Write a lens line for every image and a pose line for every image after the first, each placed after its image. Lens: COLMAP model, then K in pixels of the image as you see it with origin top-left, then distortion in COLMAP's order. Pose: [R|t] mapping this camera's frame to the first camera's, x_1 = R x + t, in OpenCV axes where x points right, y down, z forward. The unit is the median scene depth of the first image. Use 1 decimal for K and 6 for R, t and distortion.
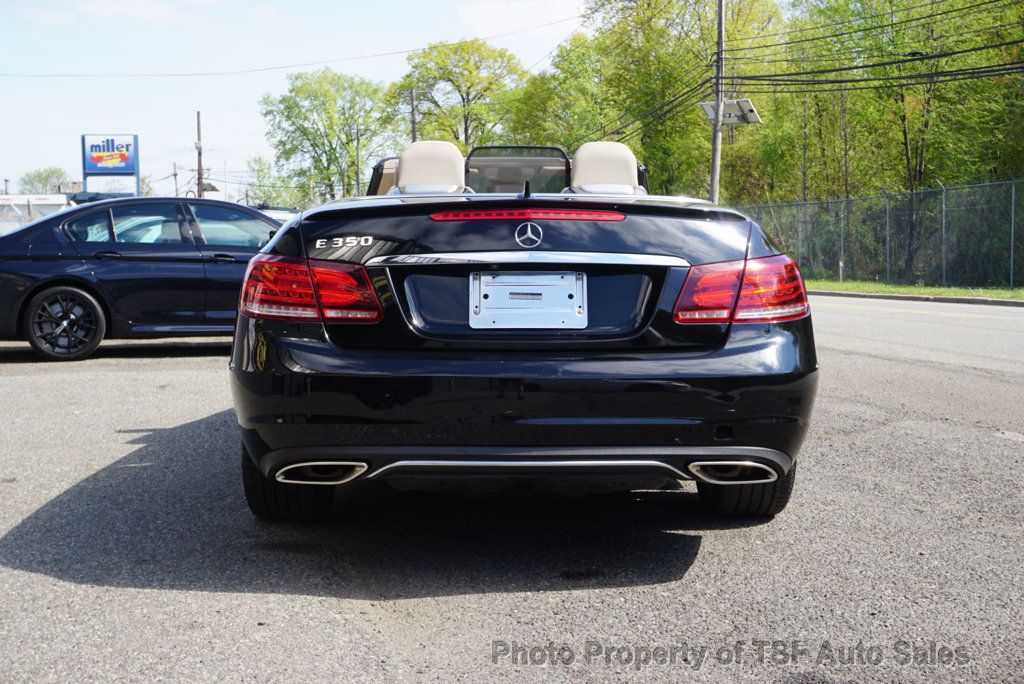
lens RADIAL K [[1214.9, 0, 512.7], [0, 1214.9, 338.4], [0, 0, 1]] dist [0.024001, 0.000000]
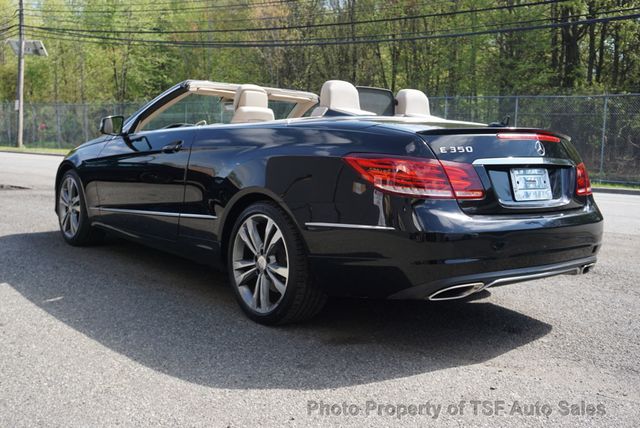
lens RADIAL K [[655.1, 0, 319.9], [0, 655.1, 216.0], [0, 0, 1]] dist [0.002651, 0.000000]
pose [[0.777902, -0.038520, 0.627204, -0.836417], [0.004303, 0.998422, 0.055983, -0.040147], [-0.628371, -0.040850, 0.776840, 0.434919]]
